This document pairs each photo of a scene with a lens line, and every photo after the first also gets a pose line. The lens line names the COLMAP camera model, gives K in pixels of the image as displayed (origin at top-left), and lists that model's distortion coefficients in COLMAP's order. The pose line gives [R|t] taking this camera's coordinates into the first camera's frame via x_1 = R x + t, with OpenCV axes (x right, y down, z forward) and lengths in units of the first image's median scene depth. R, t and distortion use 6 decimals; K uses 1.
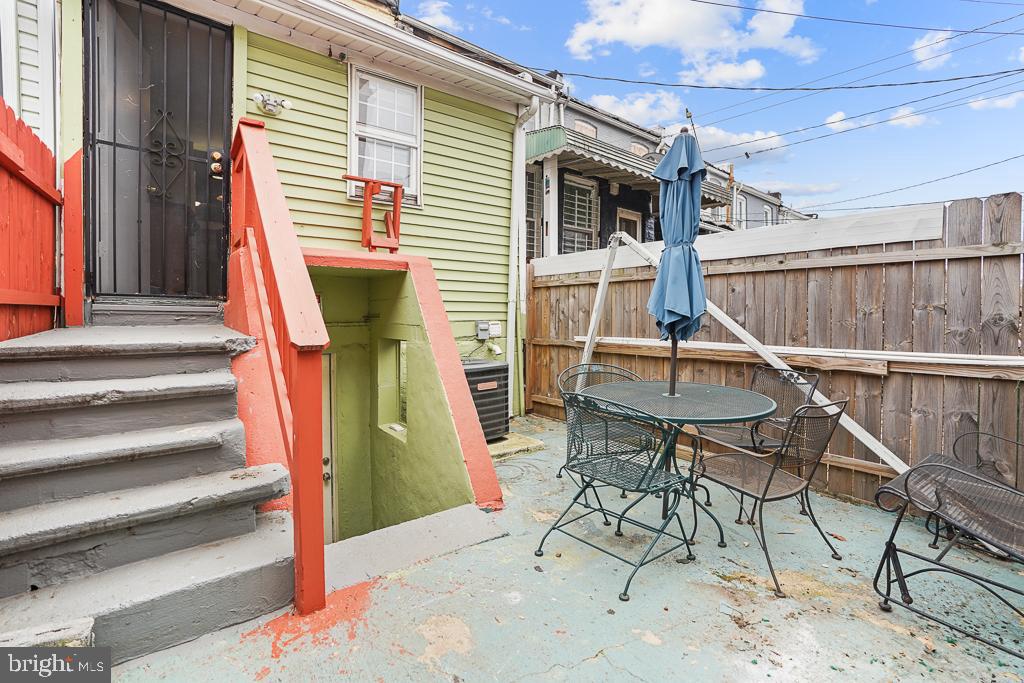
lens RADIAL K [[498.2, 0, 510.9], [0, 498.2, 333.2], [0, 0, 1]] dist [-0.065707, 0.032366]
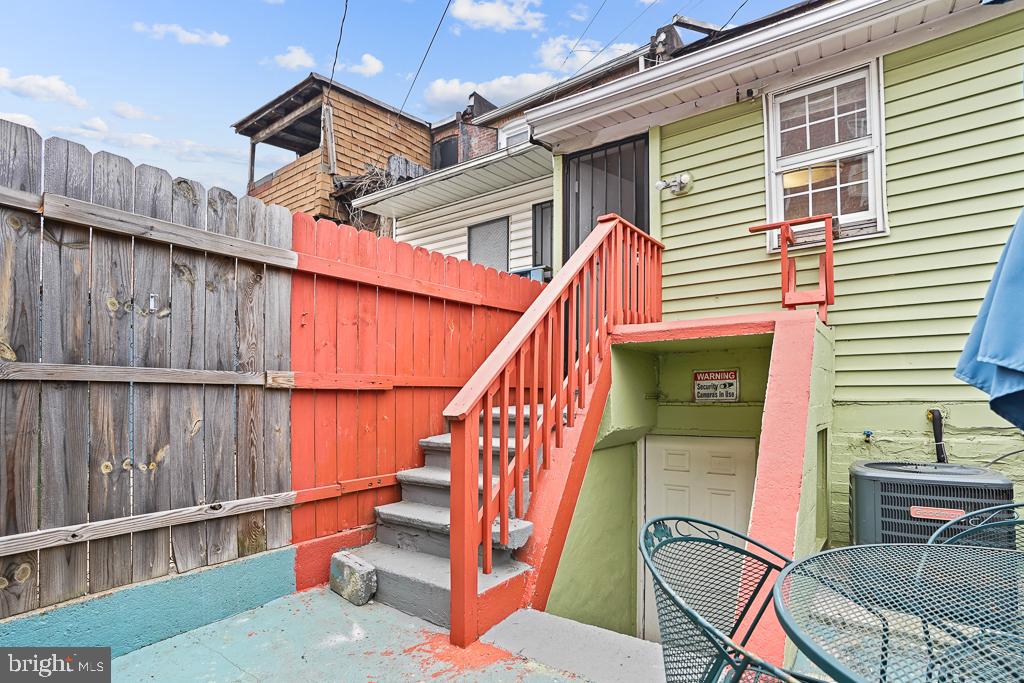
lens RADIAL K [[498.8, 0, 504.9], [0, 498.8, 393.8], [0, 0, 1]] dist [-0.038641, 0.001632]
pose [[0.252973, -0.011330, -0.967407, 0.366132], [-0.035208, 0.999161, -0.020909, -0.002166], [0.966832, 0.039349, 0.252362, 0.375396]]
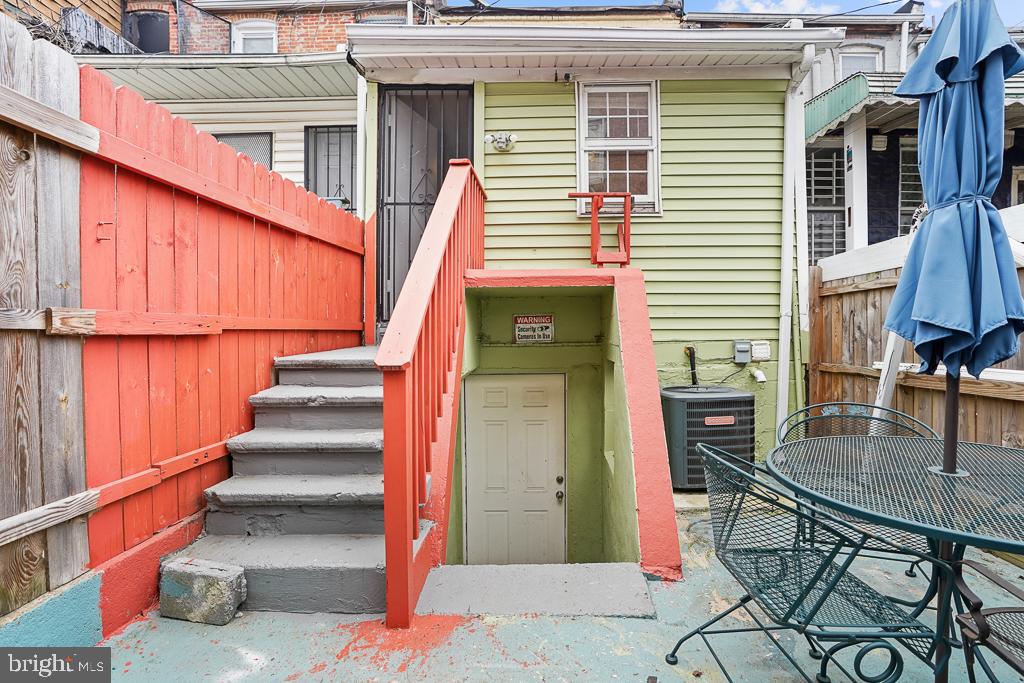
lens RADIAL K [[486.8, 0, 512.0], [0, 486.8, 341.5], [0, 0, 1]] dist [-0.063935, 0.029635]
pose [[0.763470, -0.001019, -0.645842, 0.199103], [-0.013132, 0.999768, -0.017102, -0.005108], [0.645709, 0.021538, 0.763279, 0.181674]]
